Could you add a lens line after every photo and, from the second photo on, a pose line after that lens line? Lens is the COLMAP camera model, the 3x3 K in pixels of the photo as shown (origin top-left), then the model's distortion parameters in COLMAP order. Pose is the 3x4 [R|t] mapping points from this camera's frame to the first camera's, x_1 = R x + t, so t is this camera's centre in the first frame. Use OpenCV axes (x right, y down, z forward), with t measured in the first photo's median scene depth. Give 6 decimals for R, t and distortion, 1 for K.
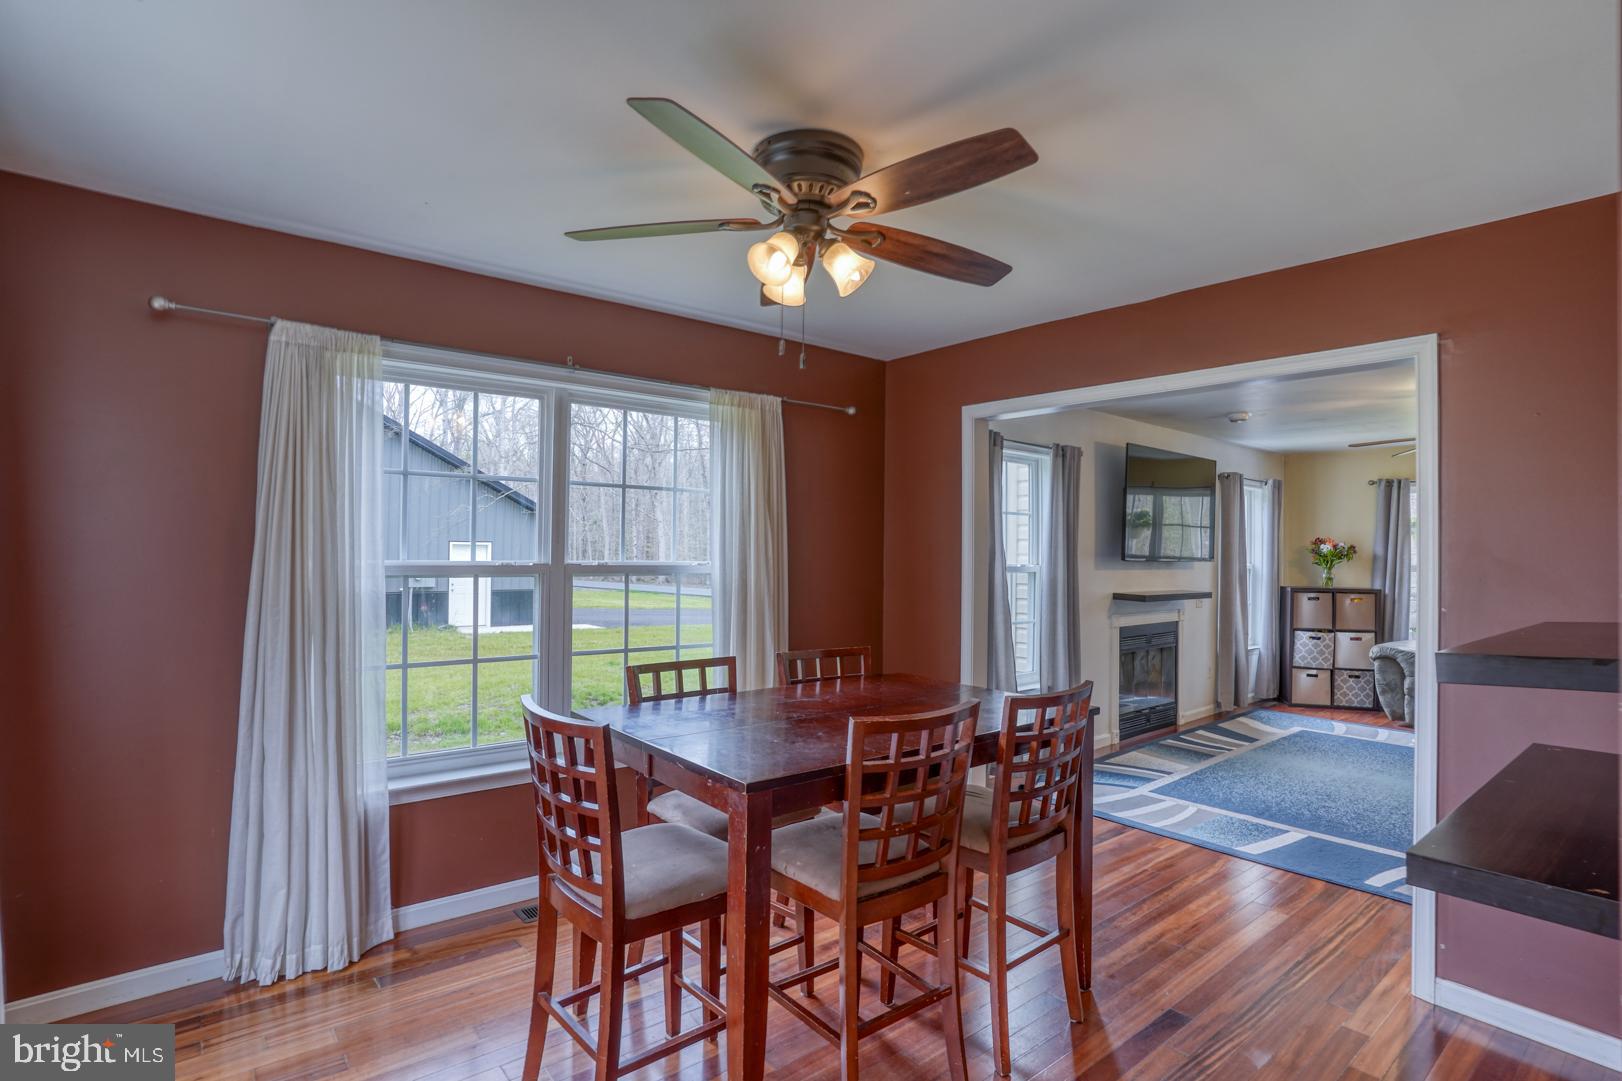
lens RADIAL K [[817.5, 0, 814.2], [0, 817.5, 539.0], [0, 0, 1]] dist [-0.082622, 0.024297]
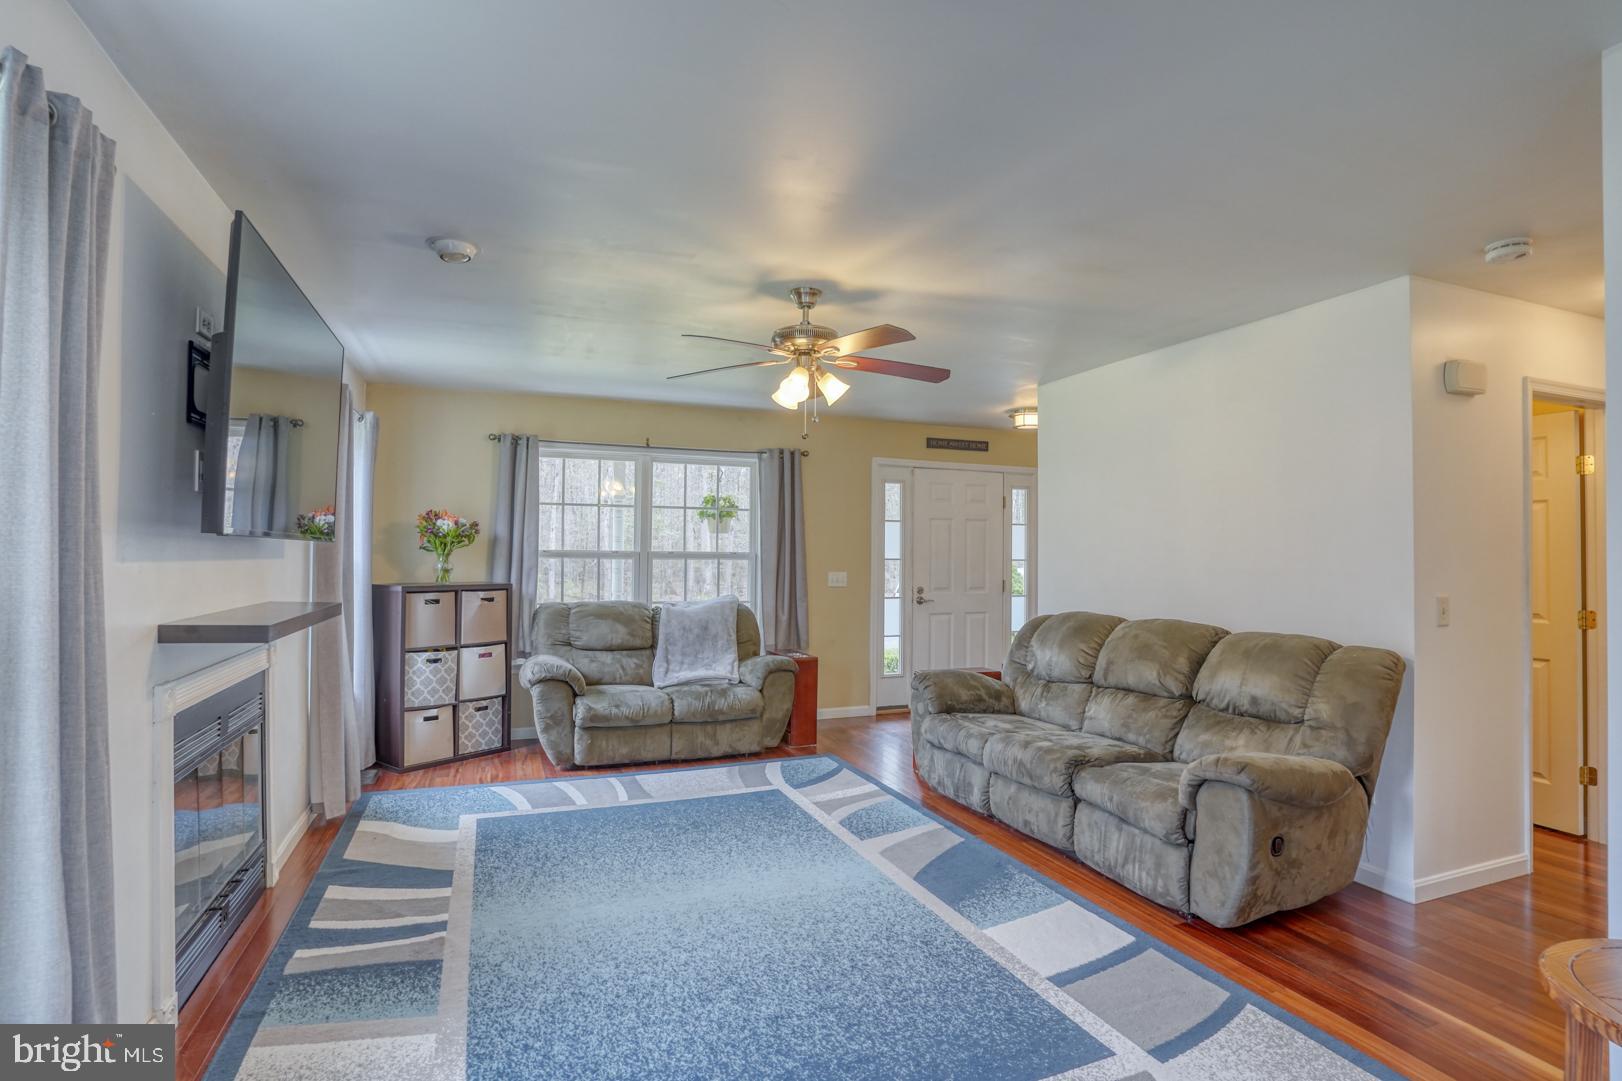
lens RADIAL K [[817.5, 0, 814.2], [0, 817.5, 539.0], [0, 0, 1]] dist [-0.082622, 0.024297]
pose [[0.331186, 0.002694, 0.943562, 0.104902], [-0.011884, 0.999929, 0.001316, 0.018415], [-0.943491, -0.011650, 0.331194, 0.480286]]
